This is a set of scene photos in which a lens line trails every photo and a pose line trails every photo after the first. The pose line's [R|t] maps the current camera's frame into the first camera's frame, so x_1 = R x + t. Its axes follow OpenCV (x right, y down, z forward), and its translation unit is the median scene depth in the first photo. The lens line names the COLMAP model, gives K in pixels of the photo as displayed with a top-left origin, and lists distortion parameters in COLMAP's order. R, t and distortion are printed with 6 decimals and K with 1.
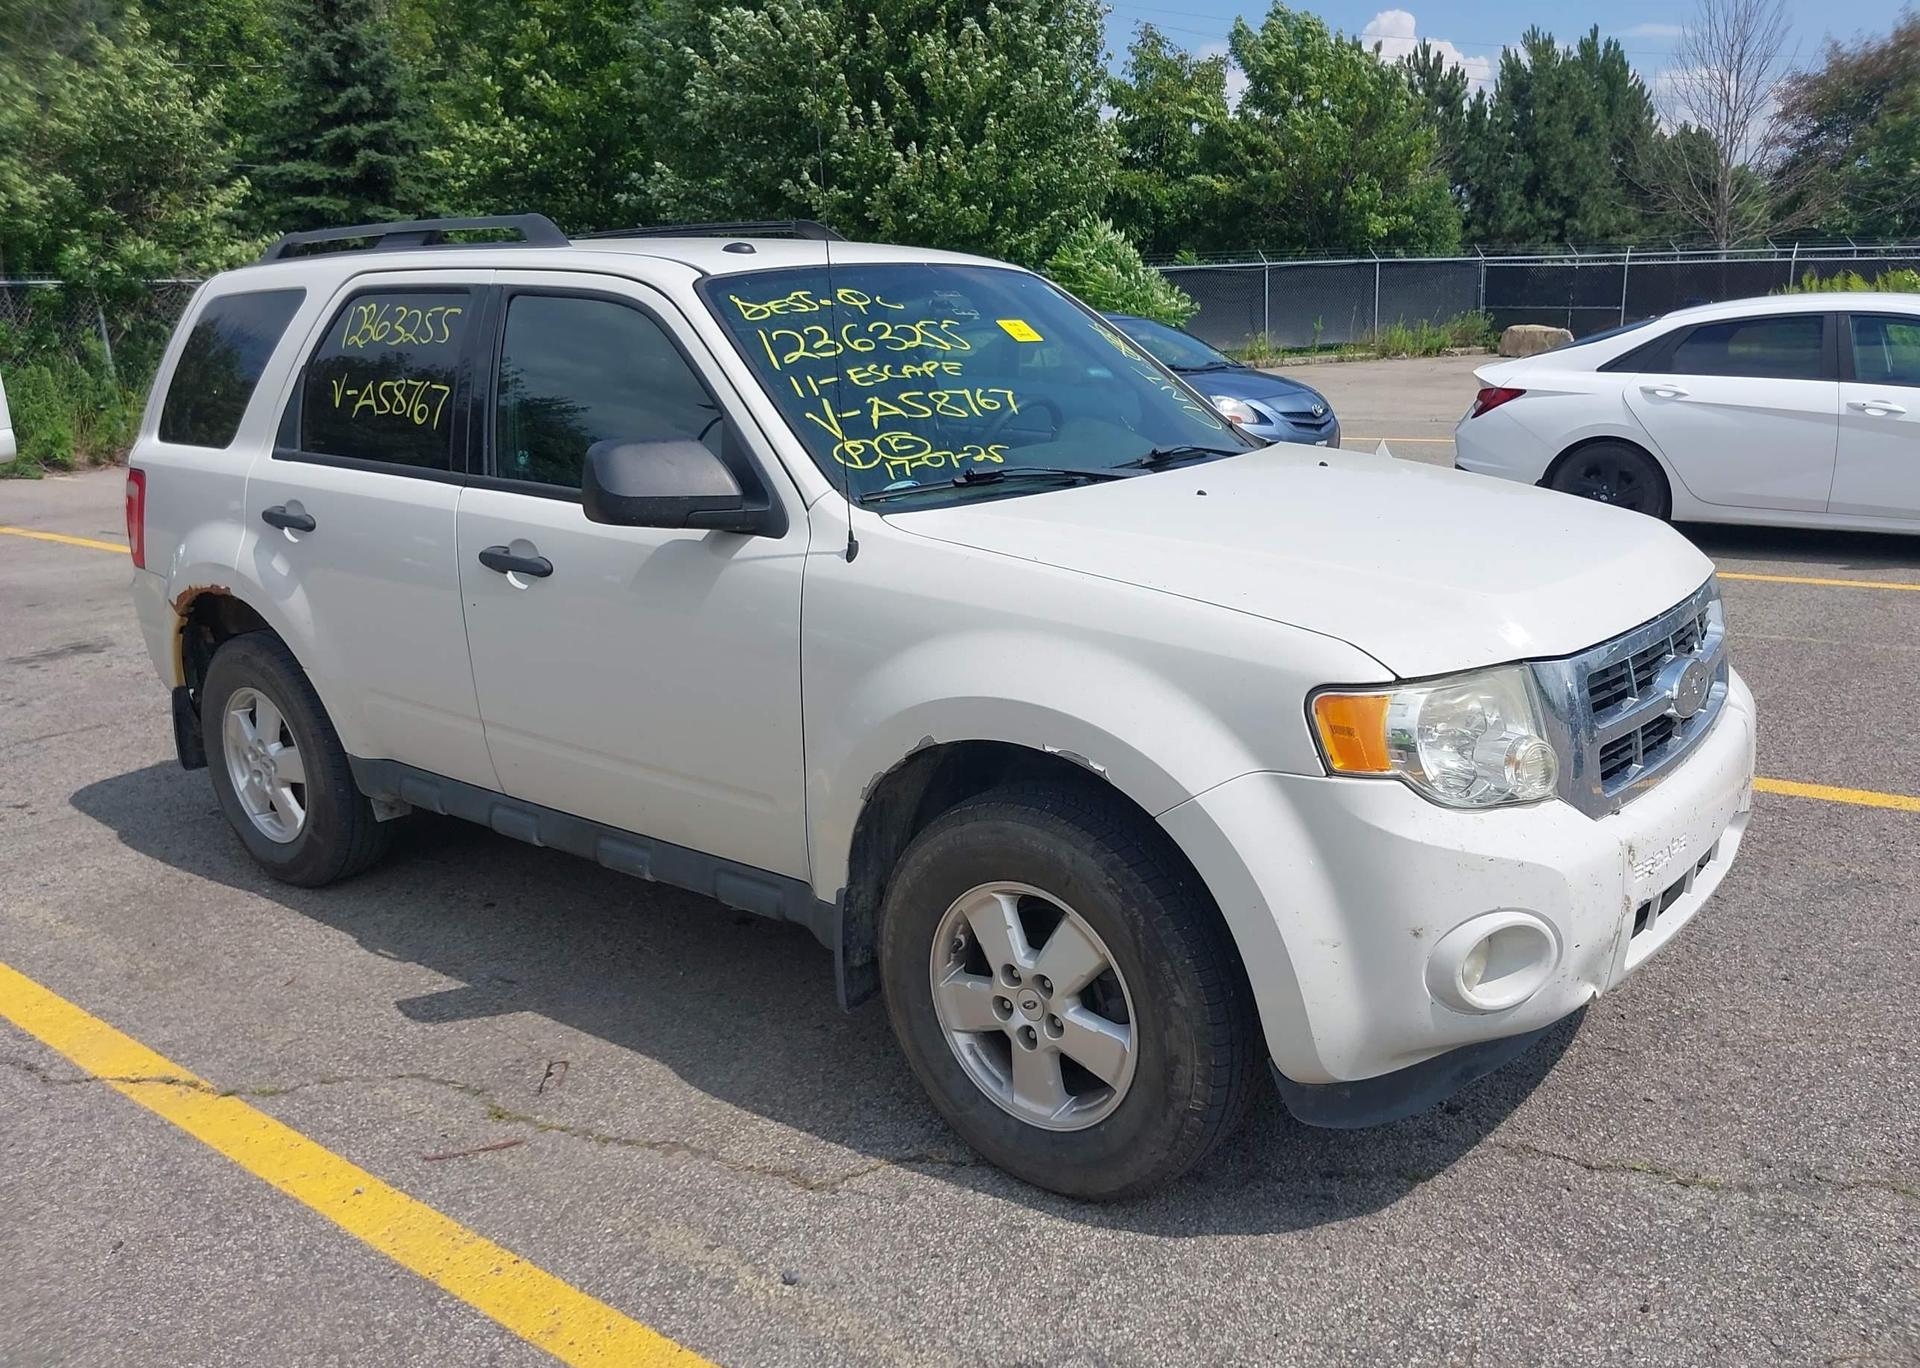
lens RADIAL K [[1521.2, 0, 973.4], [0, 1521.2, 778.1], [0, 0, 1]] dist [0.006706, -0.000954]
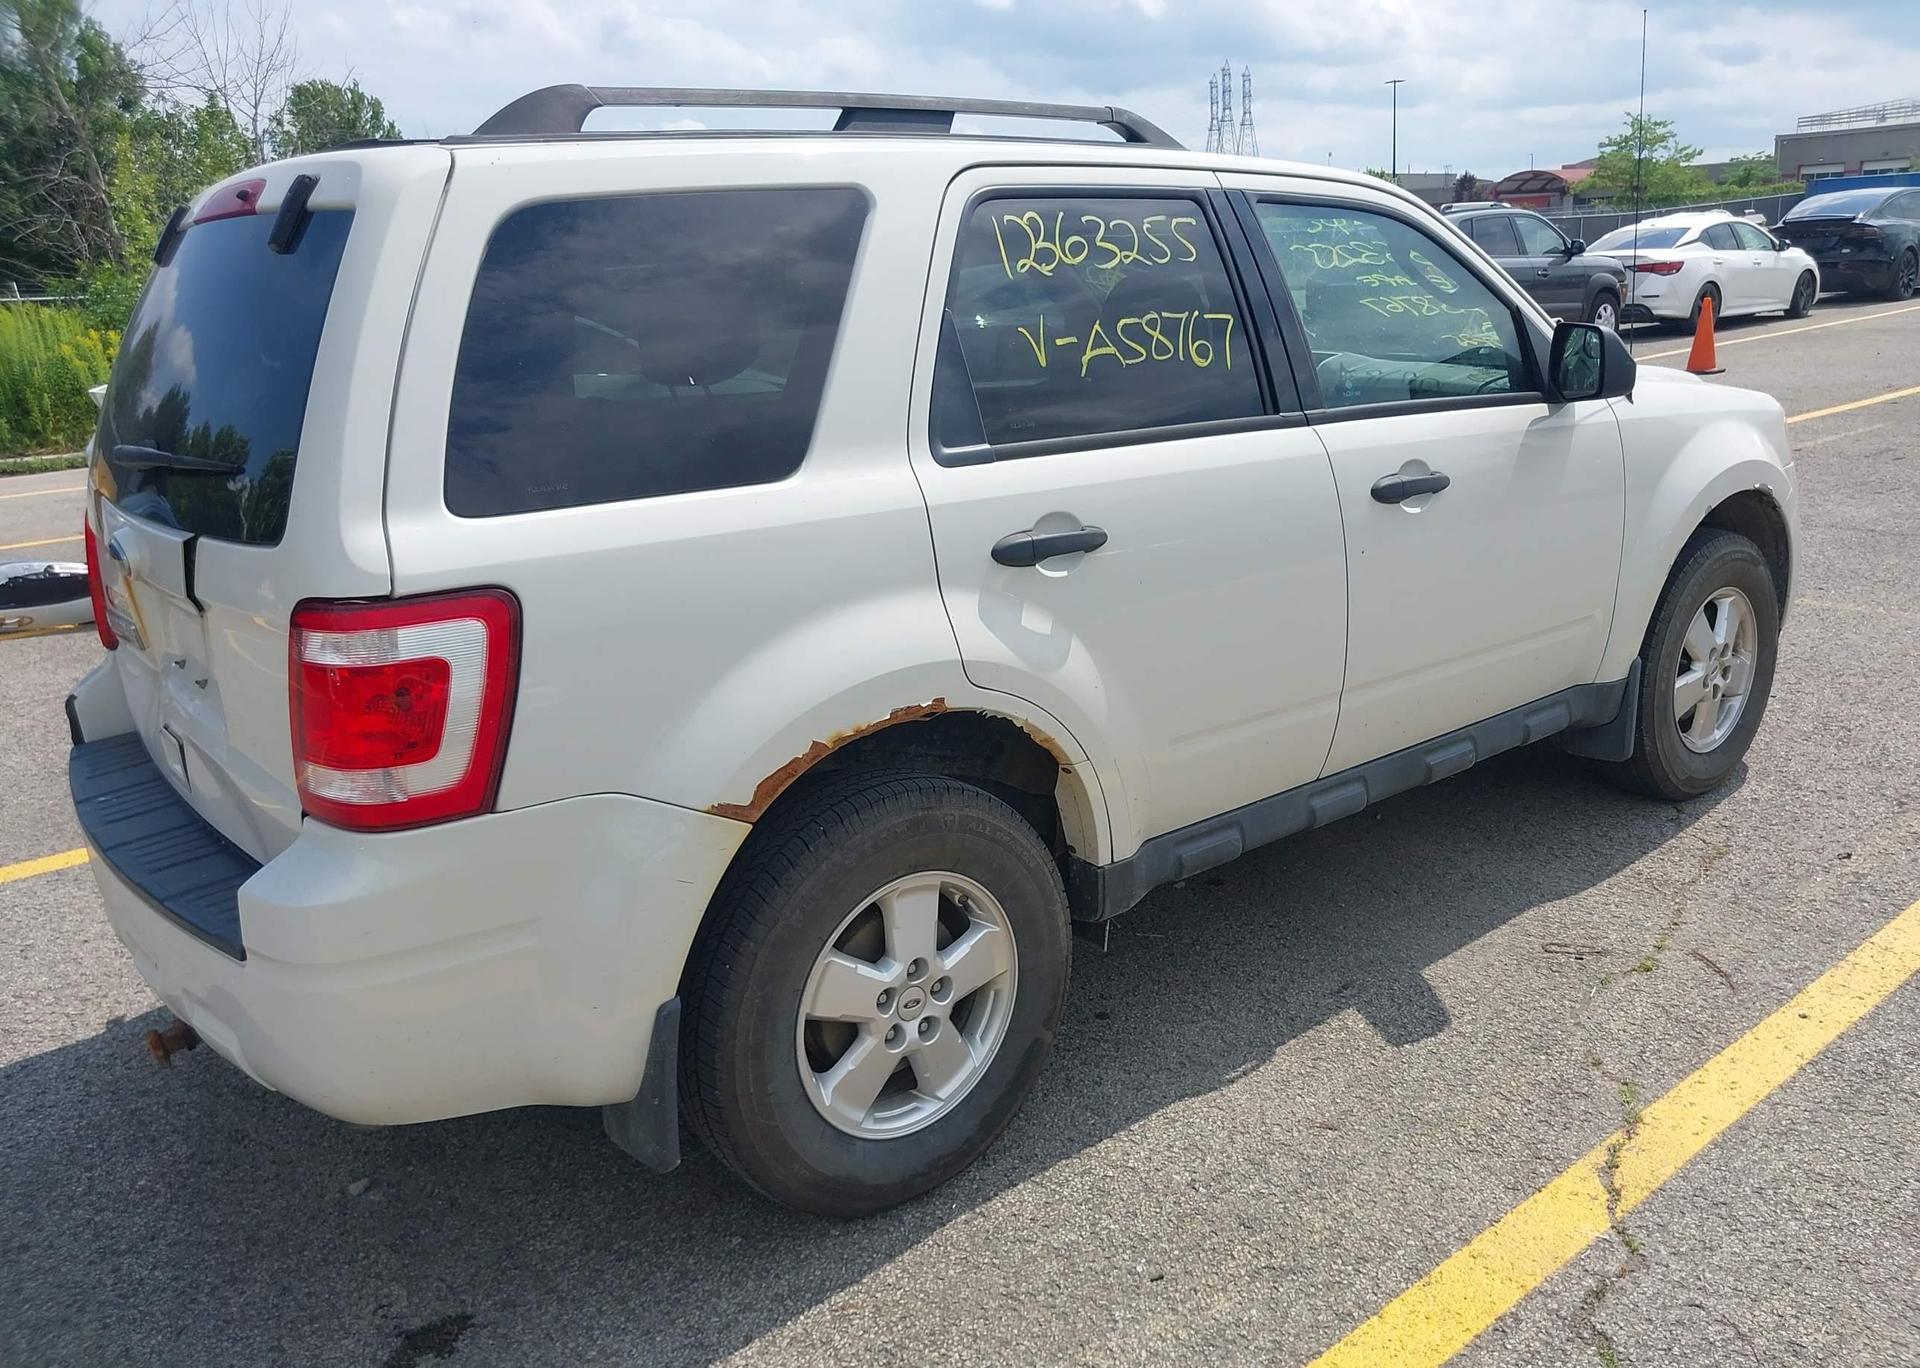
lens RADIAL K [[1527.6, 0, 986.3], [0, 1527.6, 779.2], [0, 0, 1]] dist [0.010623, -0.007679]
pose [[0.196879, -0.303421, 0.932295, -1.151603], [0.330128, 0.915895, 0.228368, -0.250202], [-0.923176, 0.262816, 0.280488, 0.924142]]
